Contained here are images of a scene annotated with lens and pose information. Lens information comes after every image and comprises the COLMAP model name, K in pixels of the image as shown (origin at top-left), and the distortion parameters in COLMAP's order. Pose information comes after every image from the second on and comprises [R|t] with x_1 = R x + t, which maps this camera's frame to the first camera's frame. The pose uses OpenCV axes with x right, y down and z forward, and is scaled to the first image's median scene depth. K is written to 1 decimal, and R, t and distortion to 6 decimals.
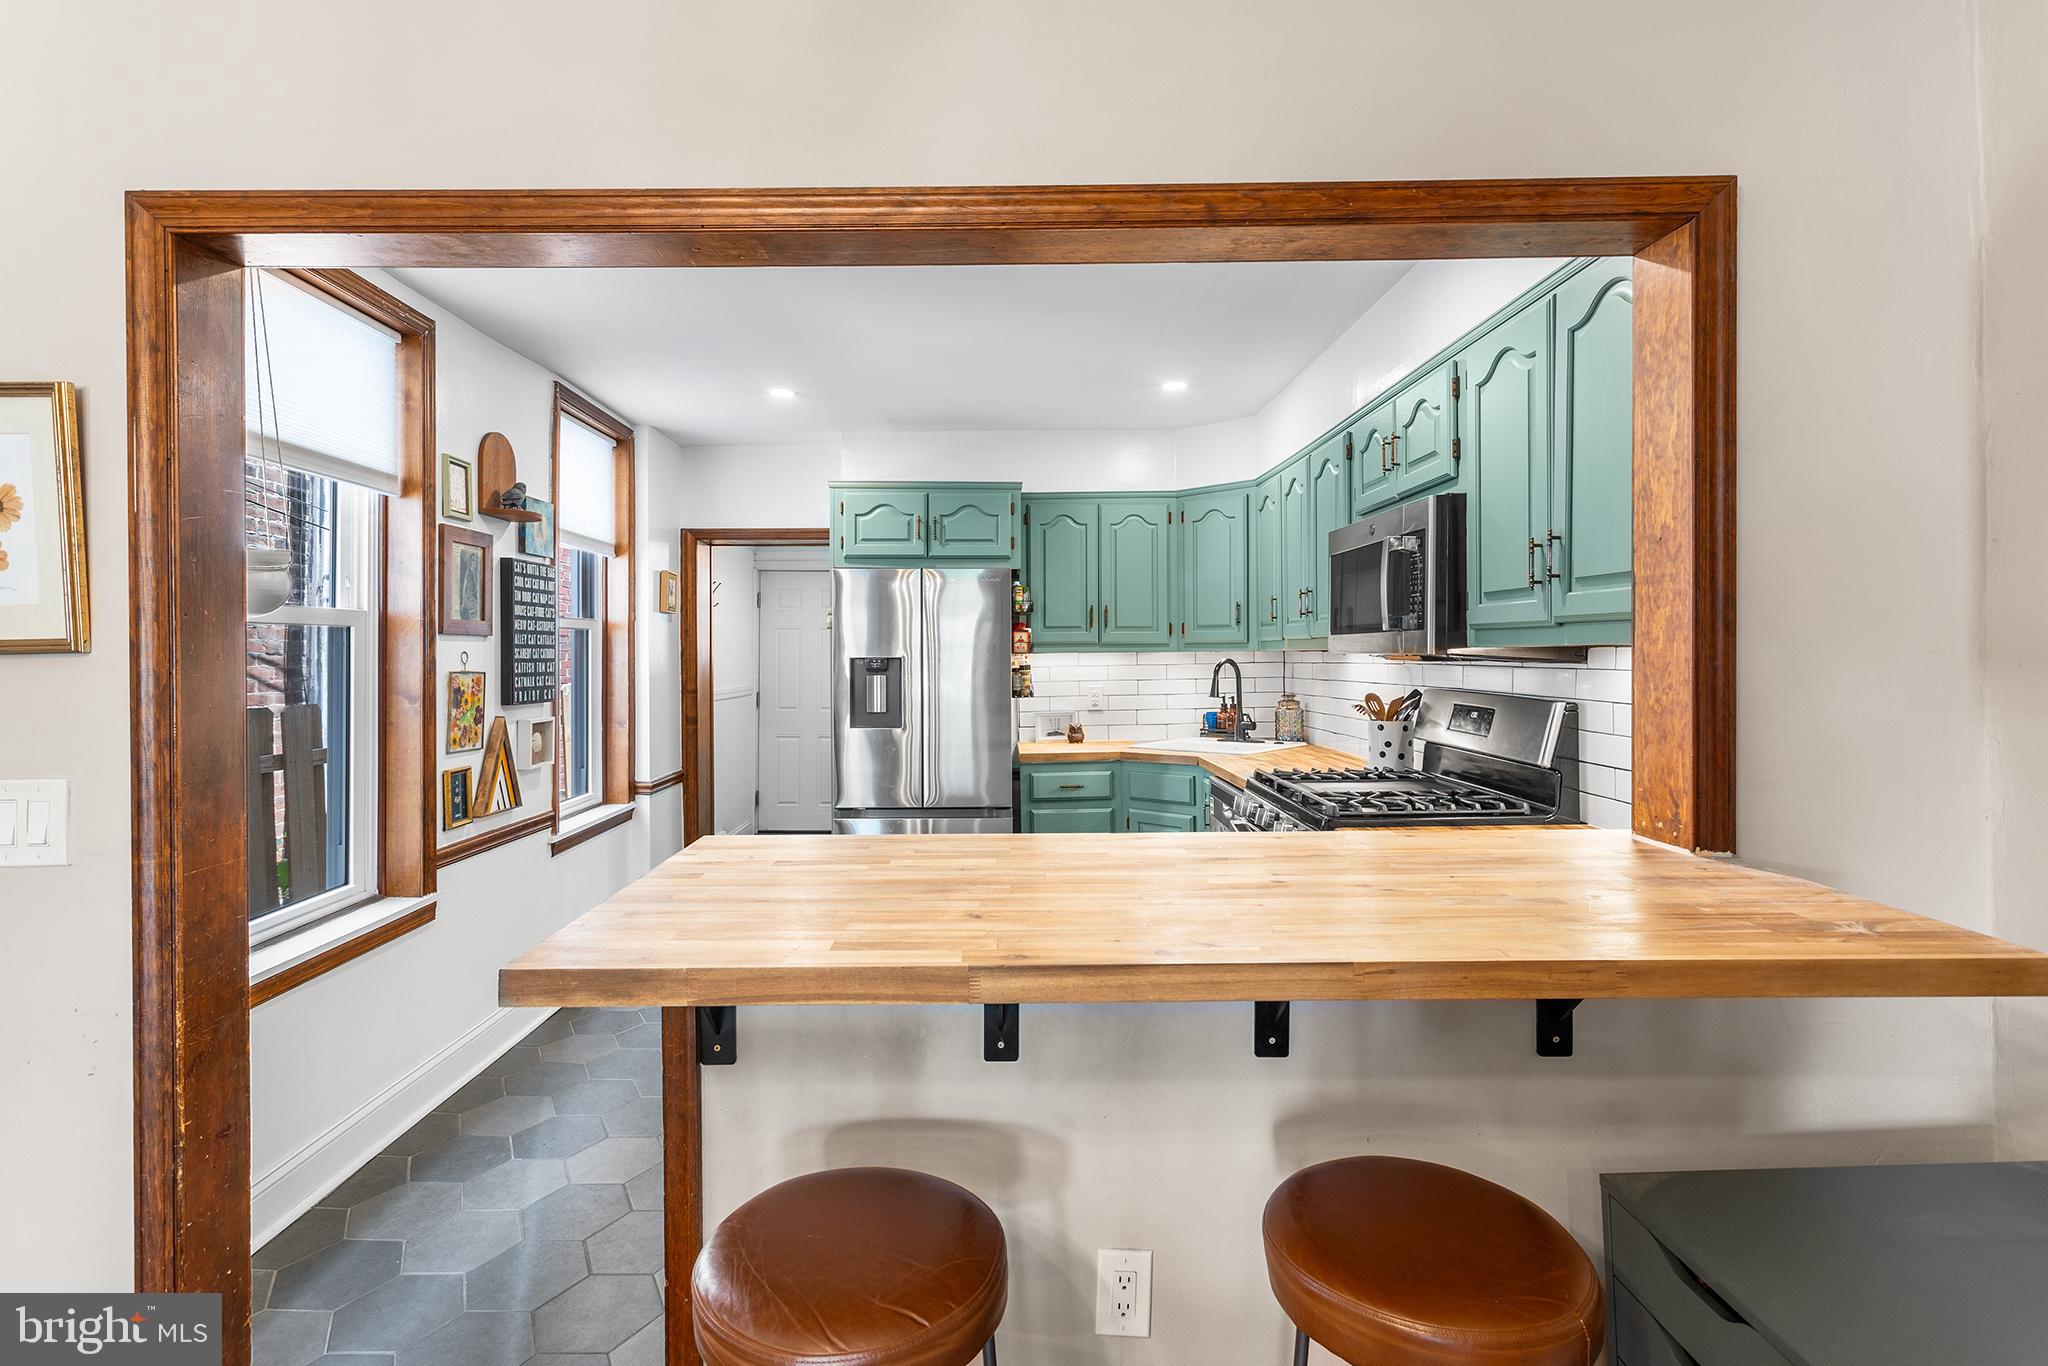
lens RADIAL K [[997.6, 0, 1042.2], [0, 997.6, 650.5], [0, 0, 1]] dist [-0.000202, 0.002728]
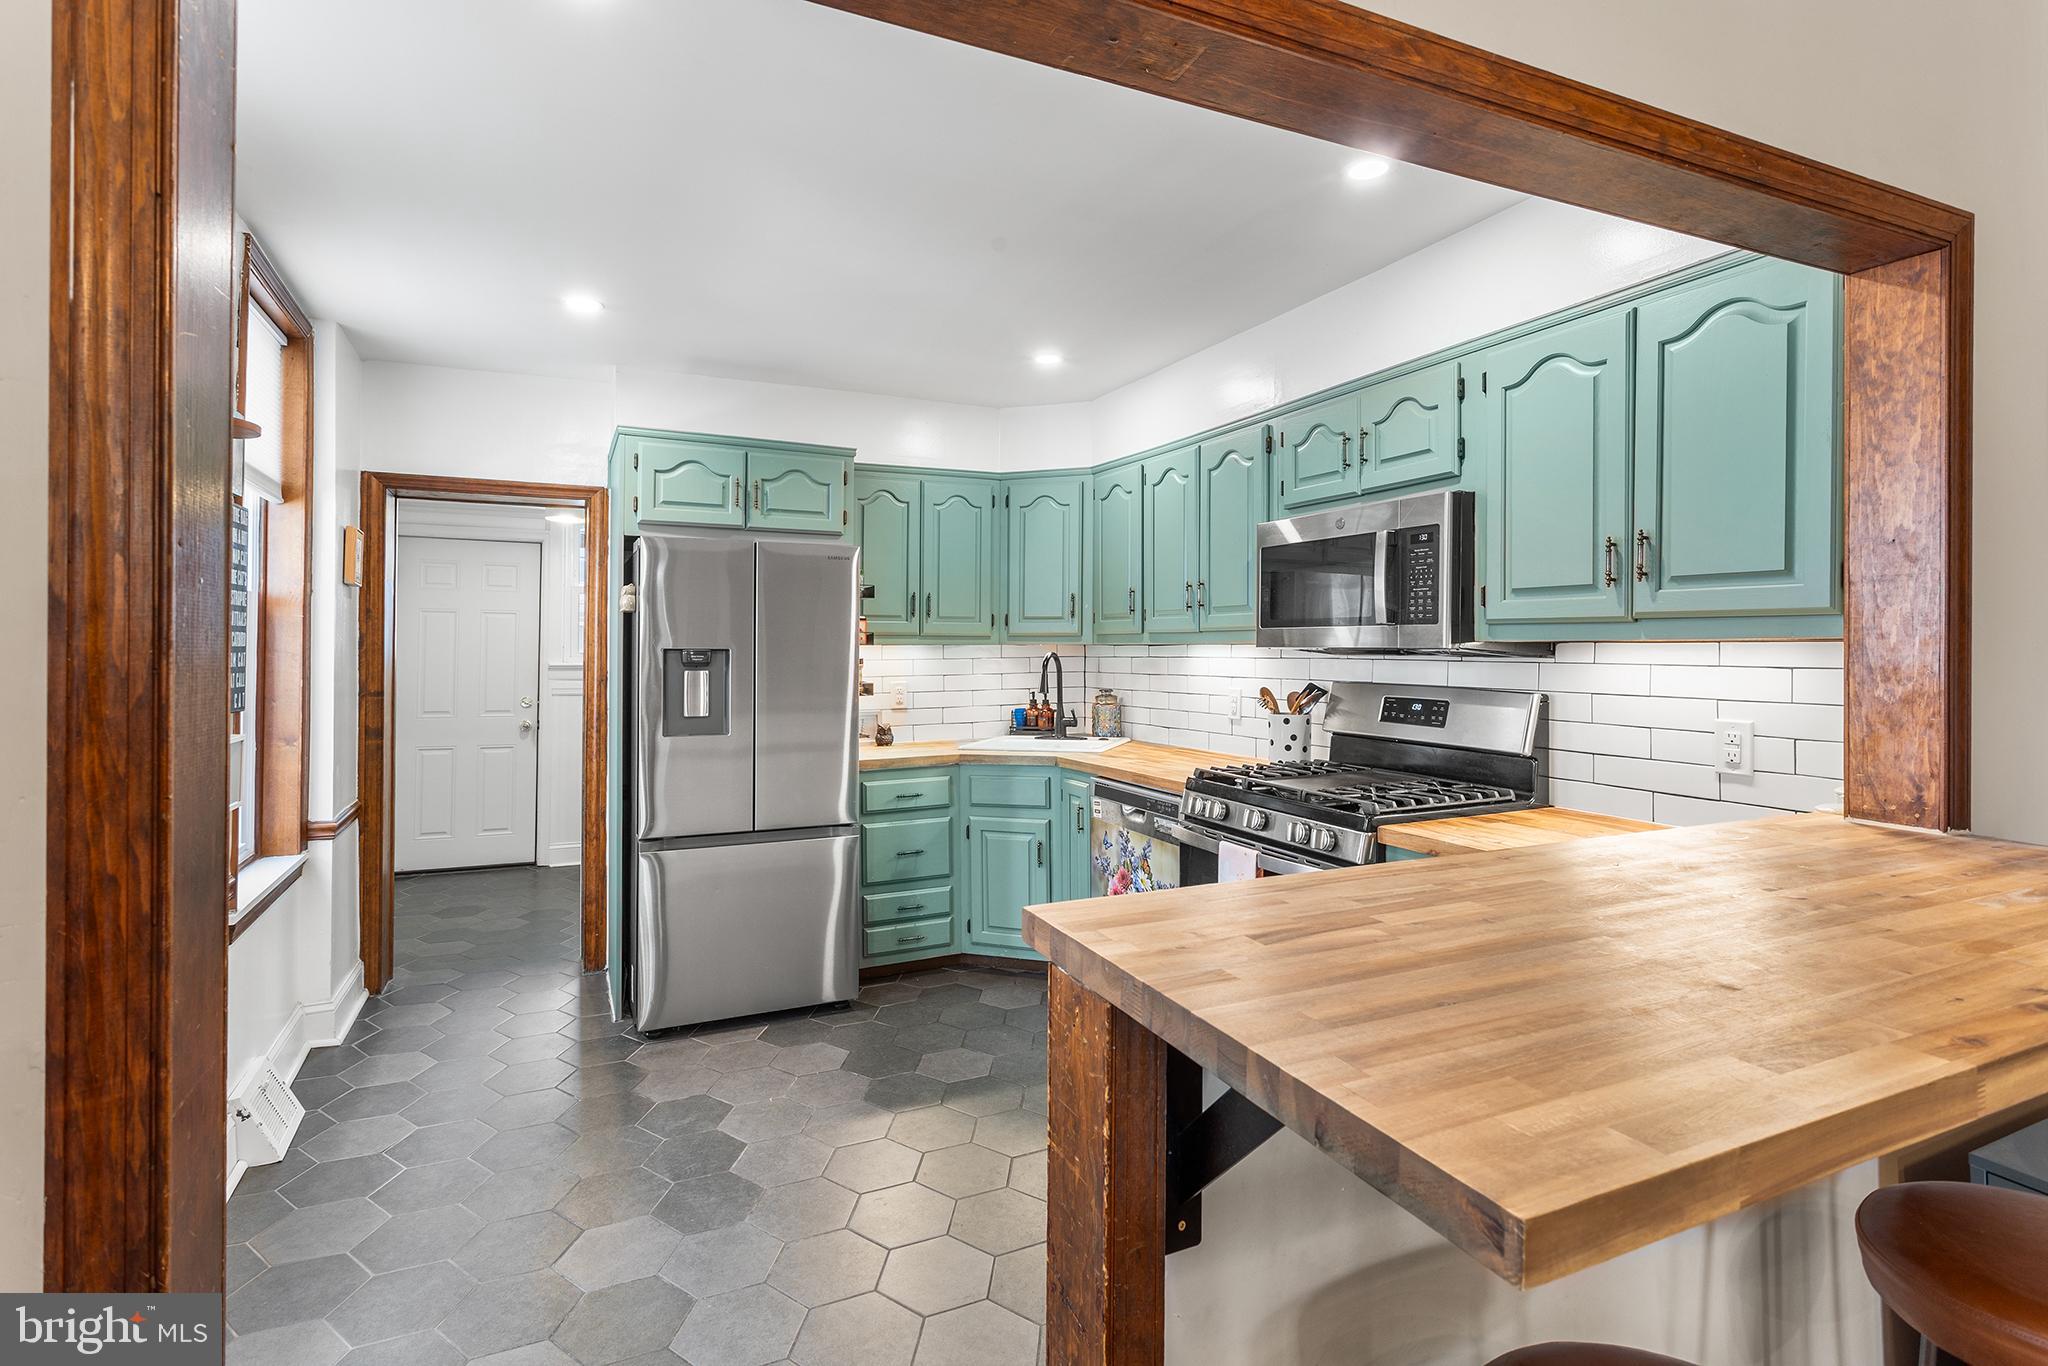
lens RADIAL K [[997.6, 0, 1057.5], [0, 997.6, 636.5], [0, 0, 1]] dist [-0.000202, 0.002728]
pose [[0.910354, 0.011537, 0.413670, -0.243374], [-0.007801, 0.999912, -0.010720, 0.003667], [-0.413757, 0.006532, 0.910364, 0.150071]]
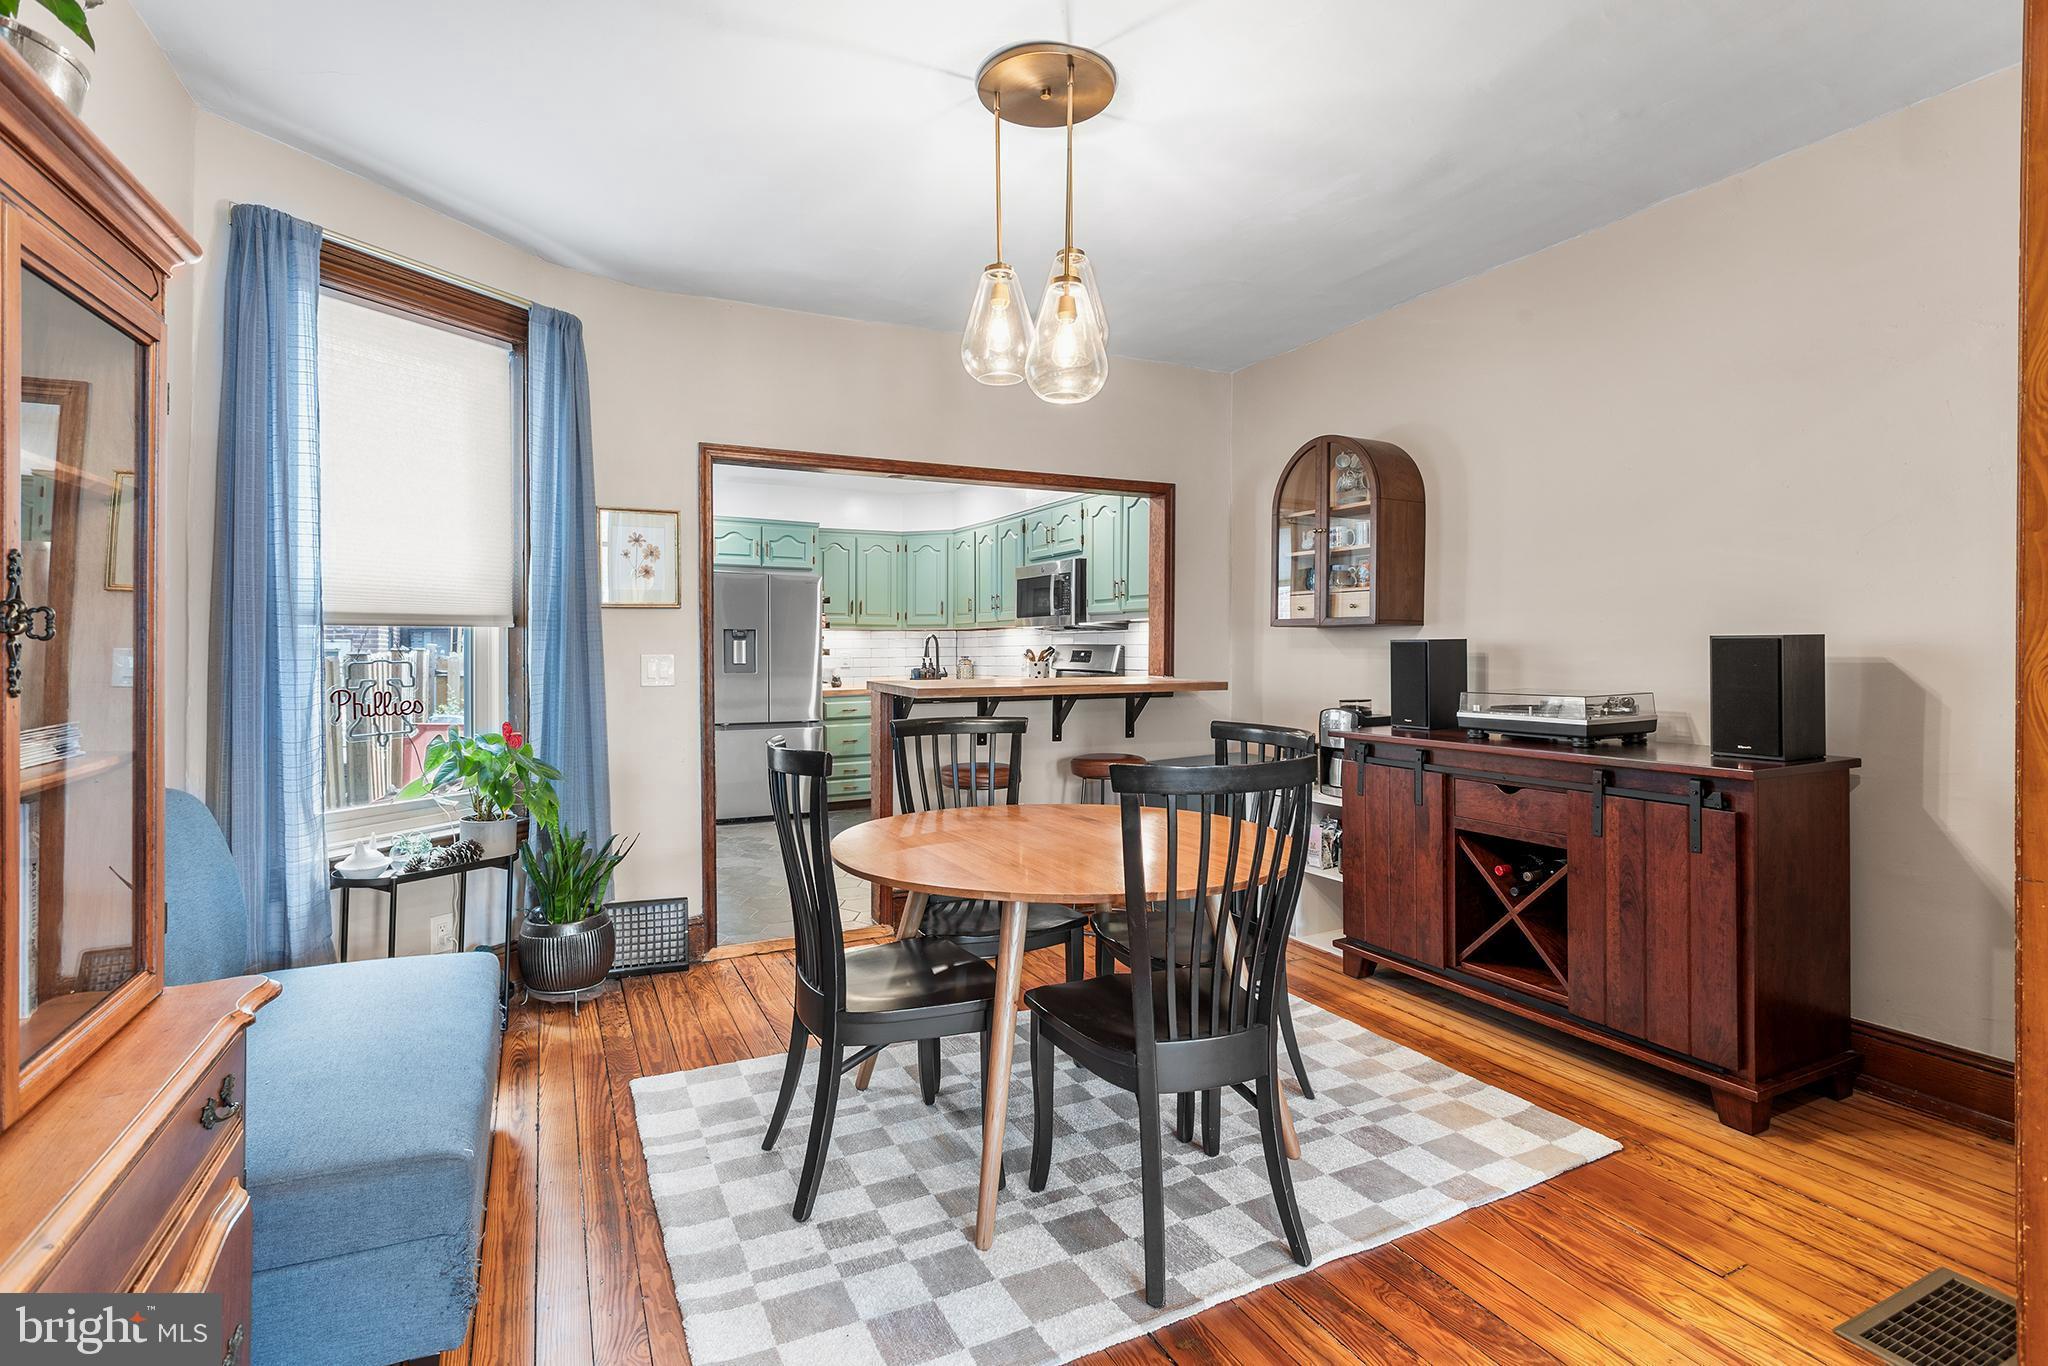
lens RADIAL K [[997.6, 0, 1054.8], [0, 997.6, 658.2], [0, 0, 1]] dist [-0.000202, 0.002728]
pose [[0.894643, 0.002321, 0.446775, -0.449621], [-0.005892, 0.999961, 0.006603, 0.042354], [-0.446742, -0.008540, 0.894622, -0.702746]]
